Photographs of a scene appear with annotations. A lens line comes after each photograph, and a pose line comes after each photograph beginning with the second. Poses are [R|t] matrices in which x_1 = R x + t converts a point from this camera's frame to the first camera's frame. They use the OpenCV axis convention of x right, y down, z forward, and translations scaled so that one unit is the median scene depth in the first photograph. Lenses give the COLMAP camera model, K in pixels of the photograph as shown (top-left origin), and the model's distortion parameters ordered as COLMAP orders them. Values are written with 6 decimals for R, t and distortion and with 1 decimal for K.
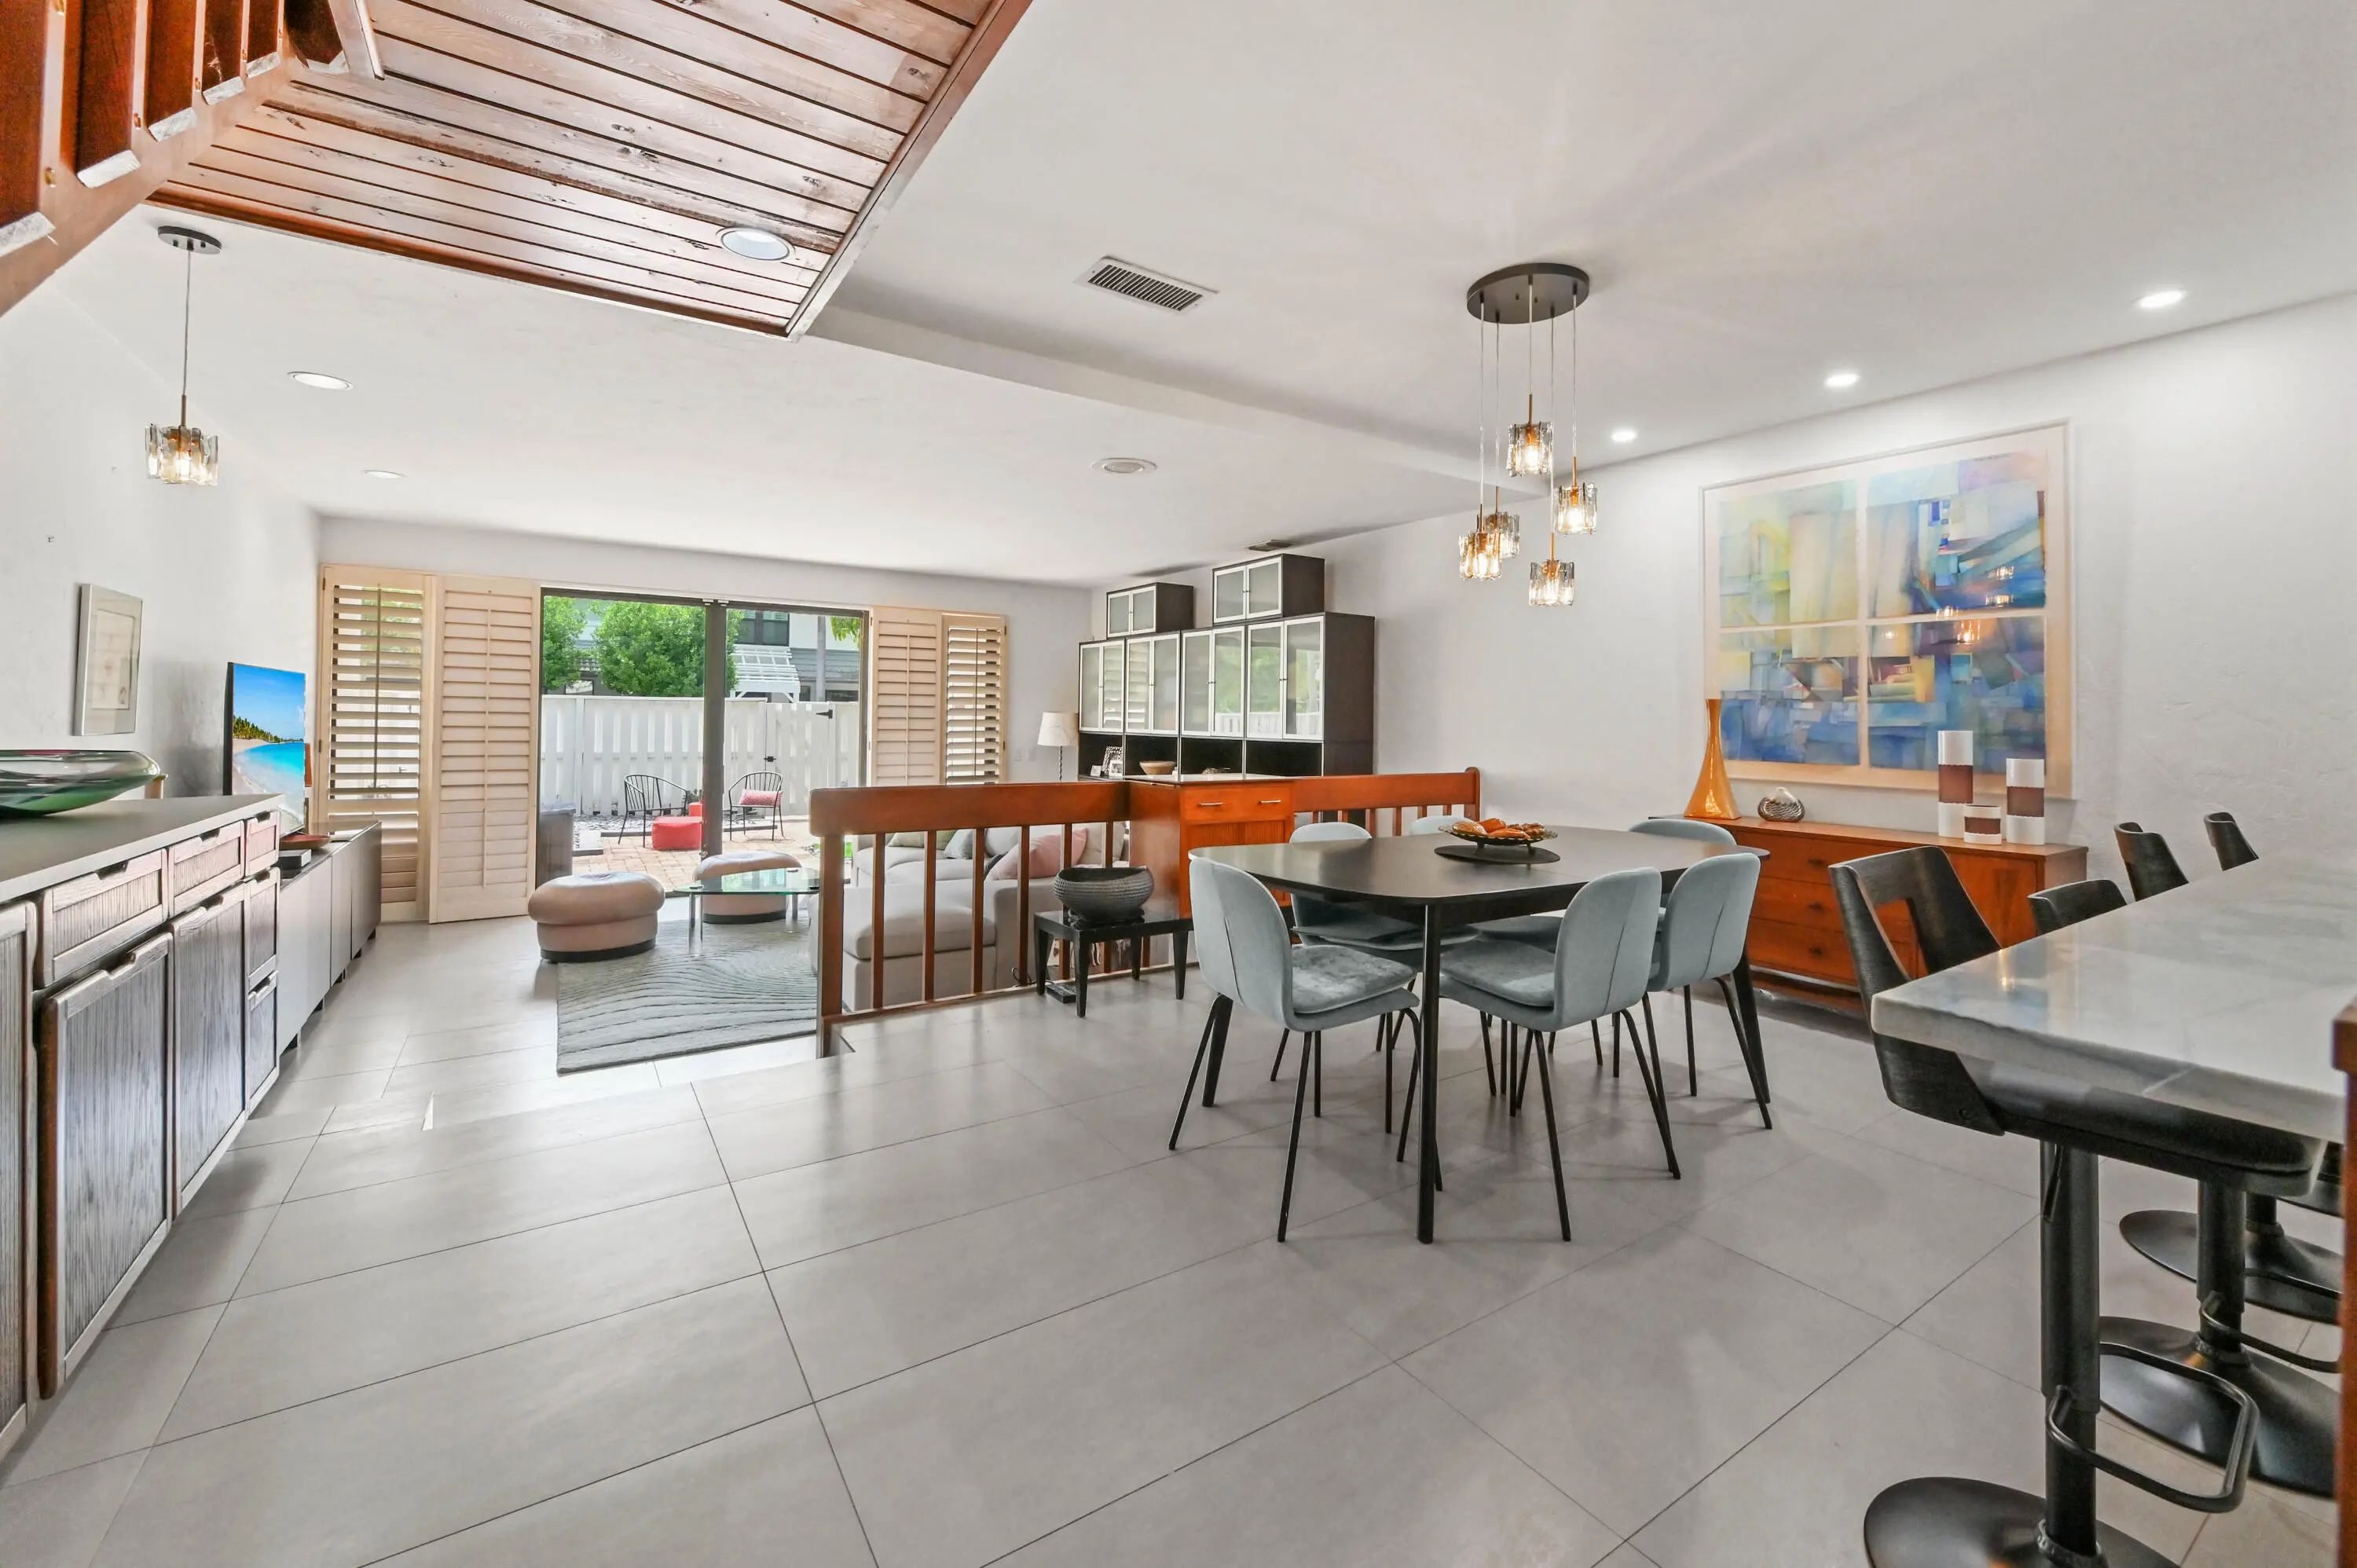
lens RADIAL K [[964.1, 0, 1156.3], [0, 964.1, 732.5], [0, 0, 1]] dist [-0.000906, -0.000097]
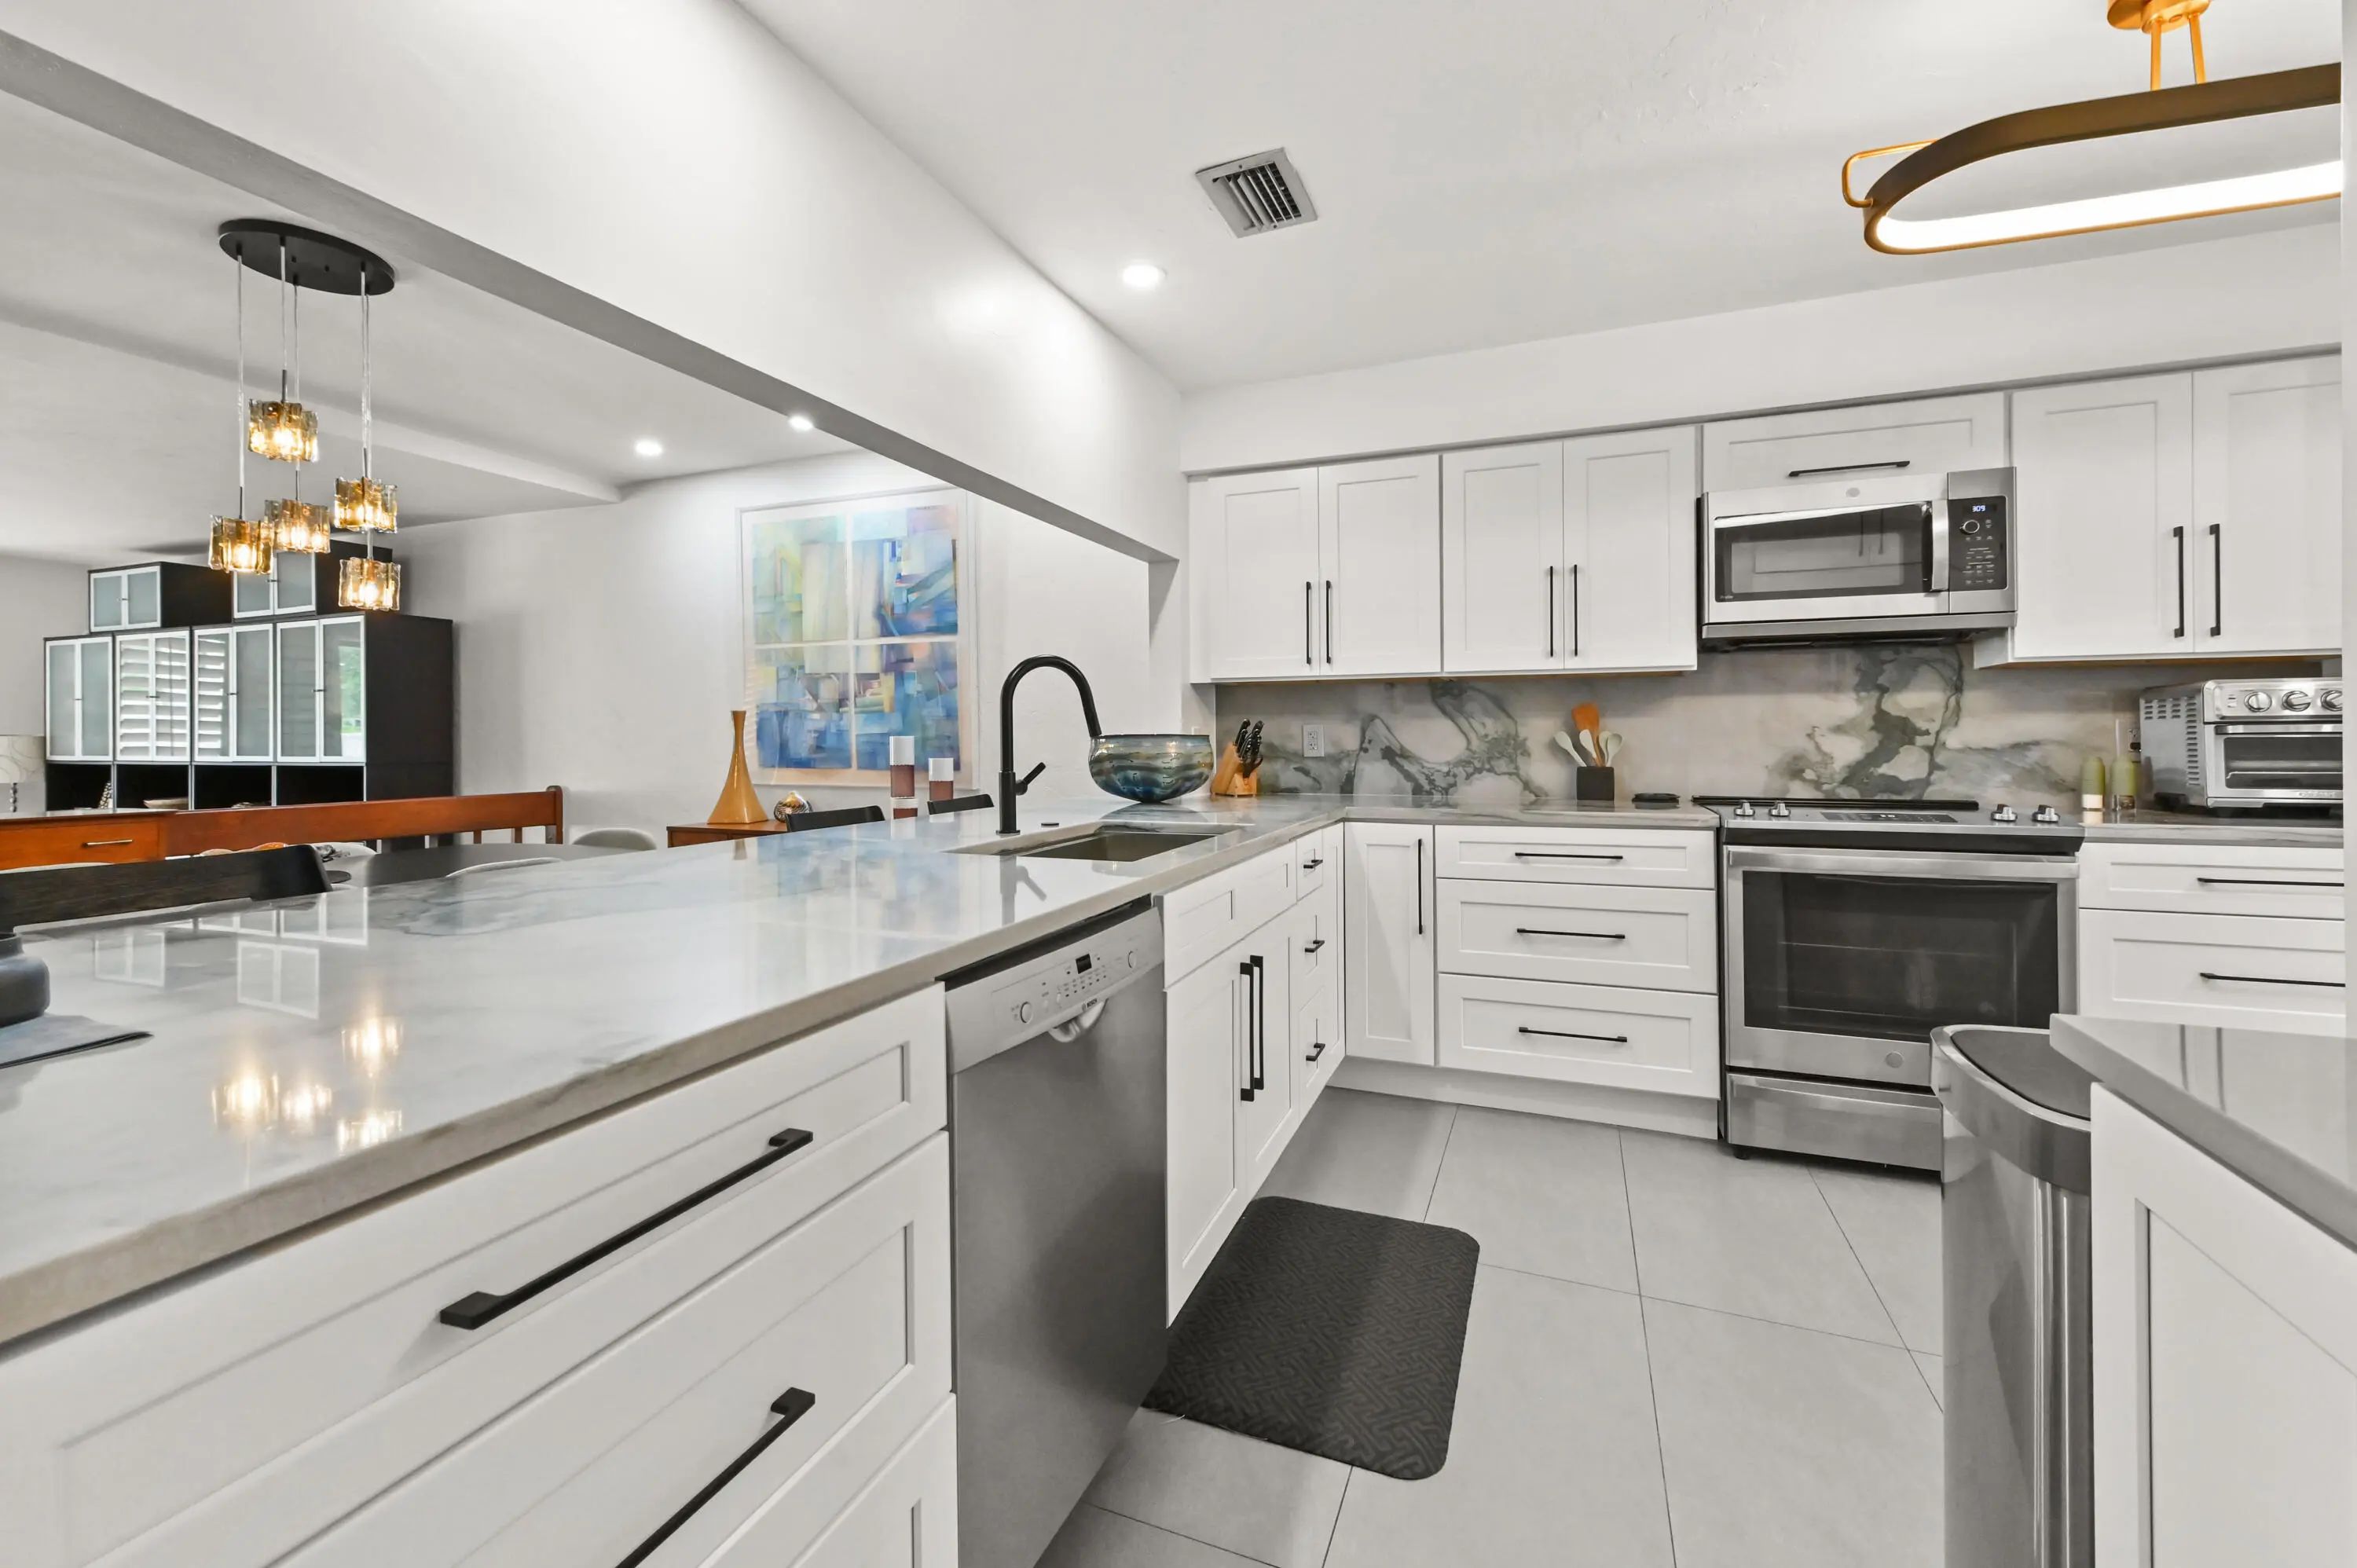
lens RADIAL K [[968.7, 0, 1186.3], [0, 968.7, 763.0], [0, 0, 1]] dist [-0.002760, -0.000268]
pose [[0.811061, -0.034313, 0.583954, 0.374219], [0.026724, 0.999409, 0.021609, 0.013469], [-0.584351, -0.001921, 0.811499, -0.155400]]
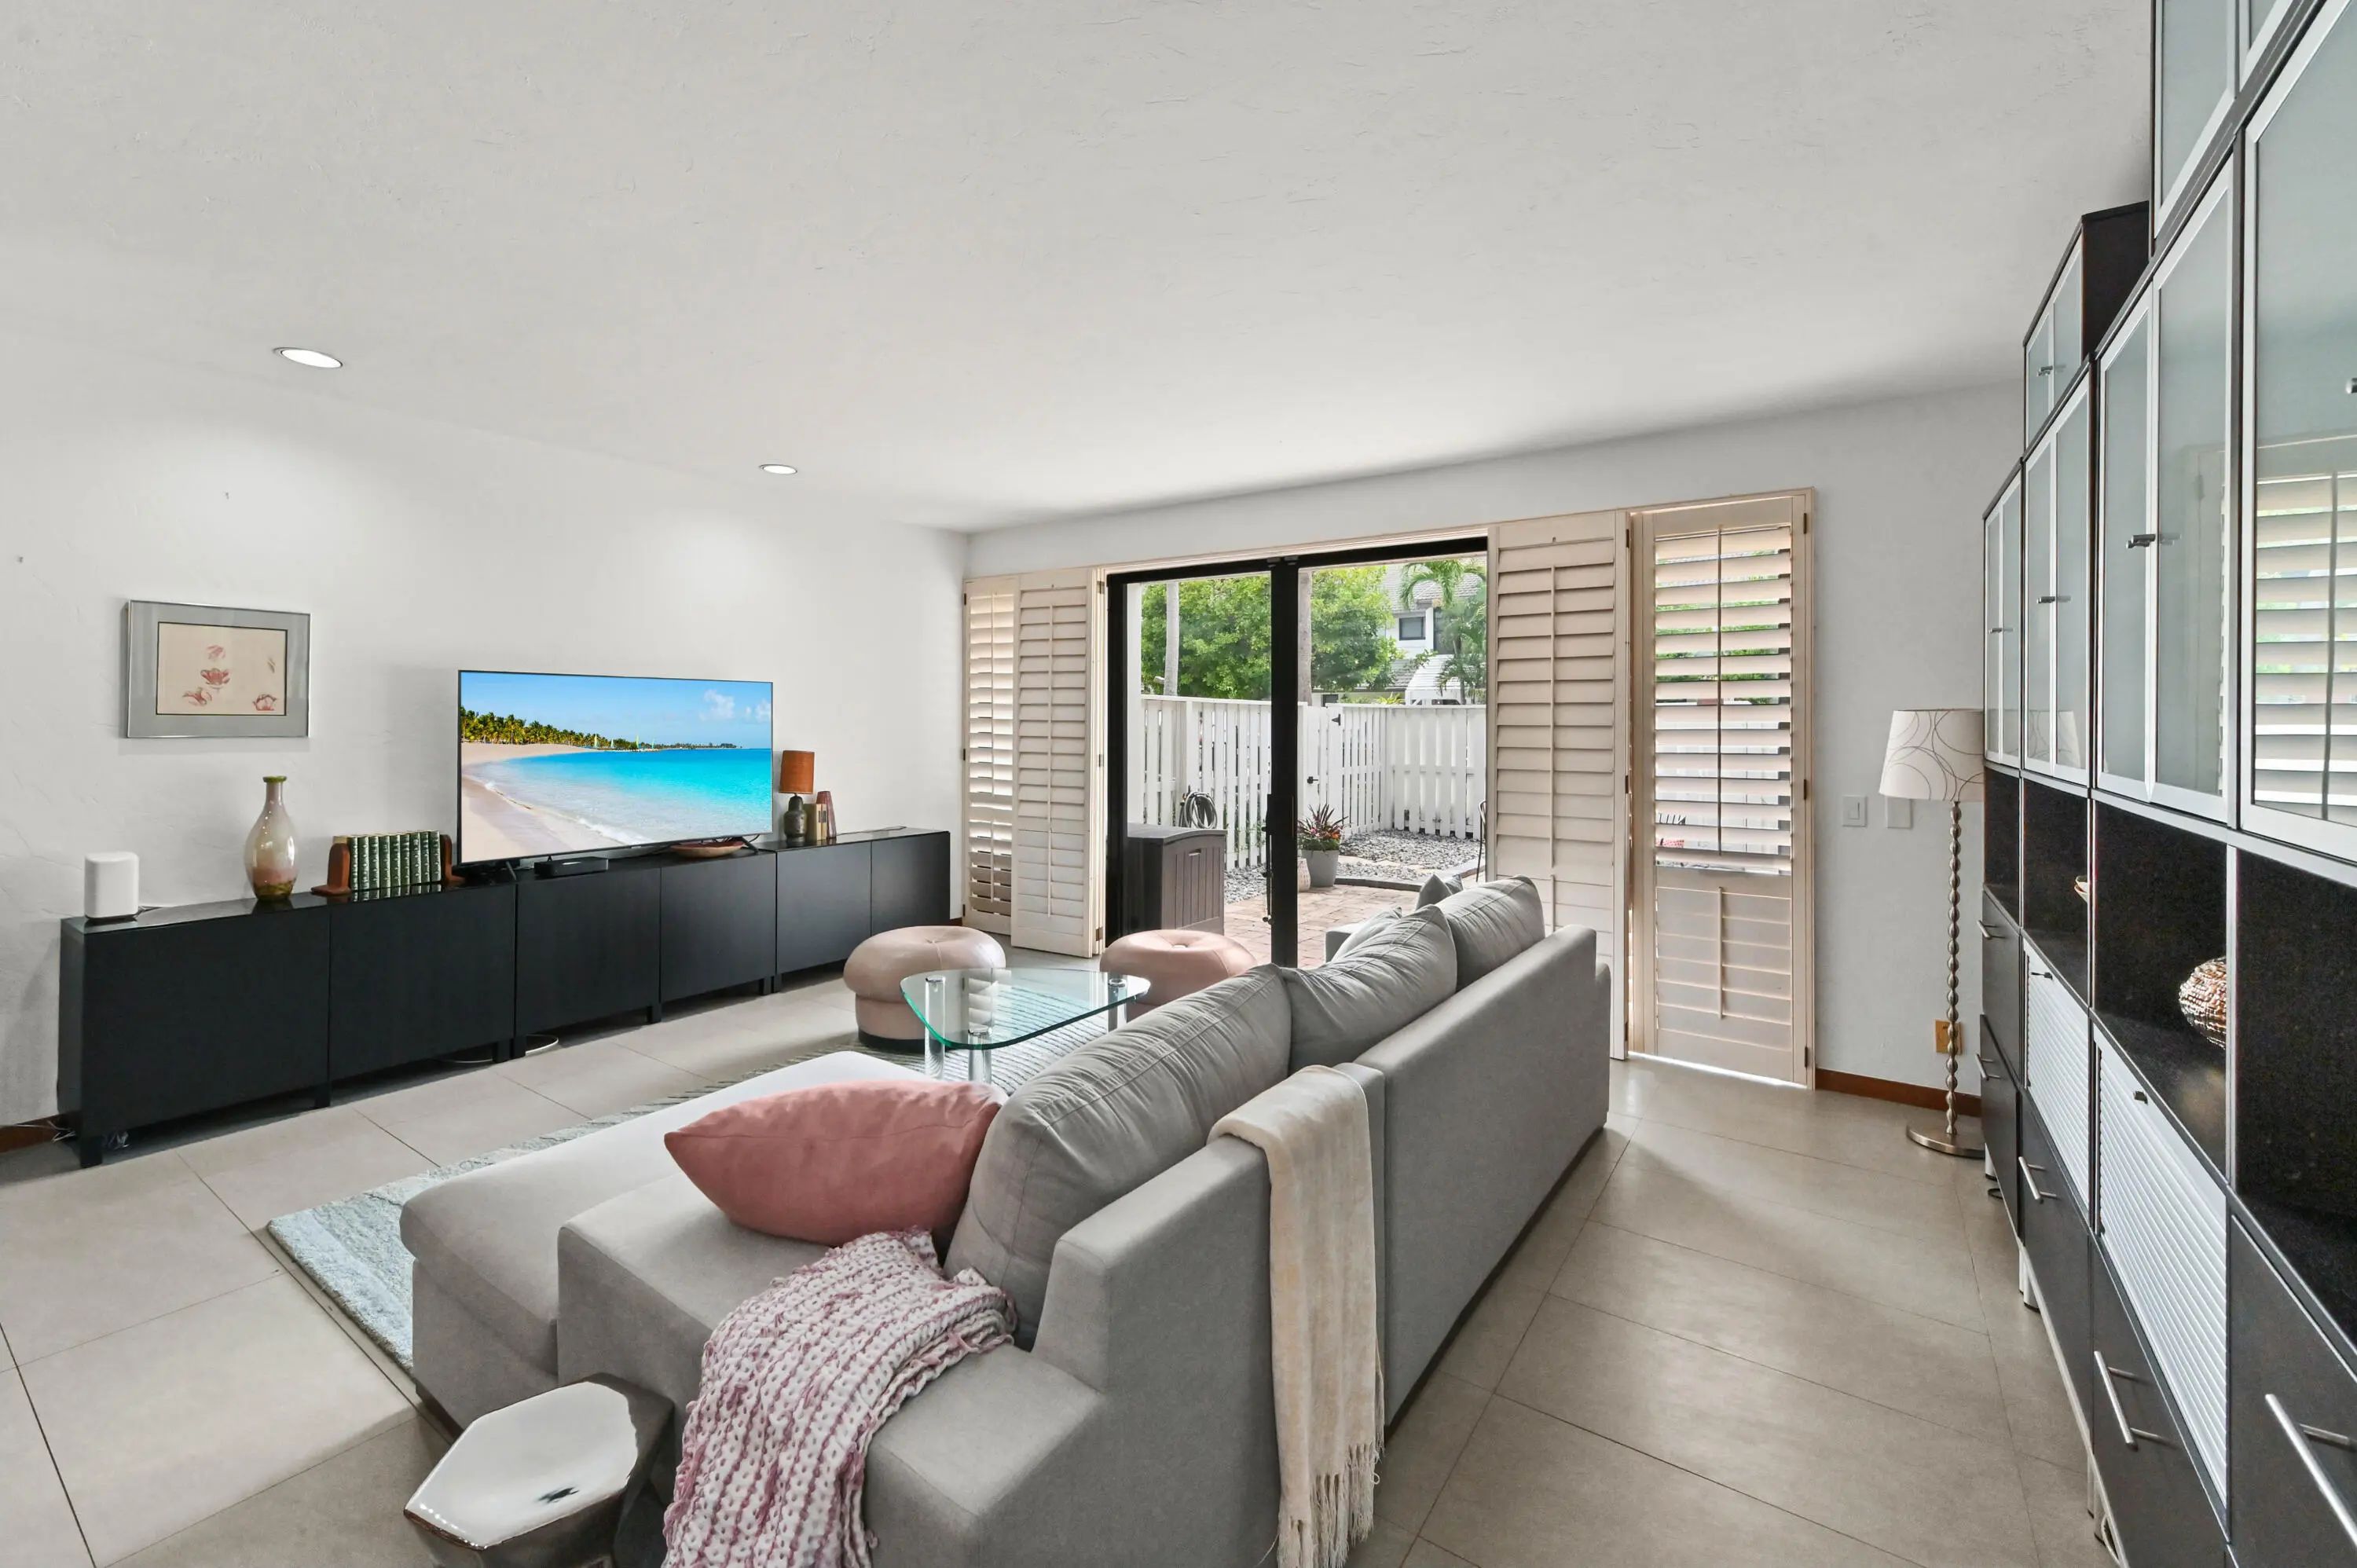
lens RADIAL K [[968.7, 0, 1186.3], [0, 968.7, 763.0], [0, 0, 1]] dist [-0.002760, -0.000268]
pose [[0.386850, 0.025077, -0.921802, 0.268166], [-0.009936, 0.999685, 0.023026, -0.010787], [0.922089, 0.000251, 0.386977, 1.175406]]
